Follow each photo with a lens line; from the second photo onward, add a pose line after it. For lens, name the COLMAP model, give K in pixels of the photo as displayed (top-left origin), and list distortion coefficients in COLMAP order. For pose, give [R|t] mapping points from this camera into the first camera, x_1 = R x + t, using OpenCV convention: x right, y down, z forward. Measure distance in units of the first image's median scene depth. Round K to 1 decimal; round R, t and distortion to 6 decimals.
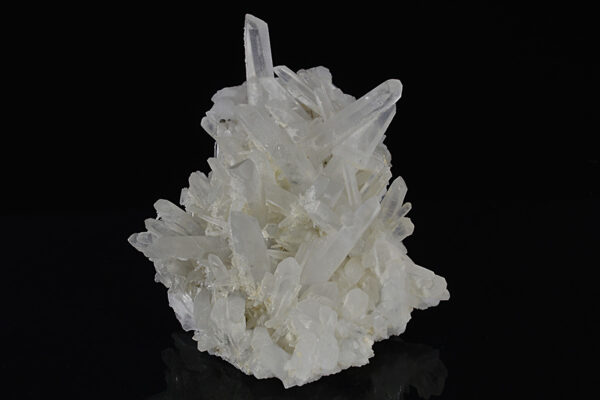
lens RADIAL K [[1705.9, 0, 299.3], [0, 1705.9, 198.1], [0, 0, 1]] dist [-0.090744, 0.000000]
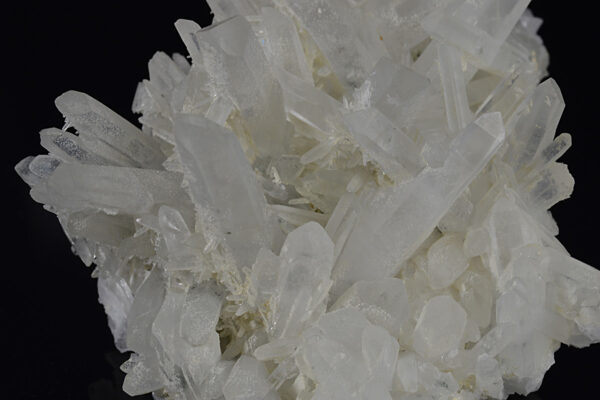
lens RADIAL K [[1705.9, 0, 300.3], [0, 1705.9, 204.1], [0, 0, 1]] dist [-0.090744, 0.000000]
pose [[0.989585, 0.070314, -0.125612, 0.051928], [-0.069628, 0.997524, 0.009845, 0.024430], [0.125994, -0.000997, 0.992031, 0.500706]]
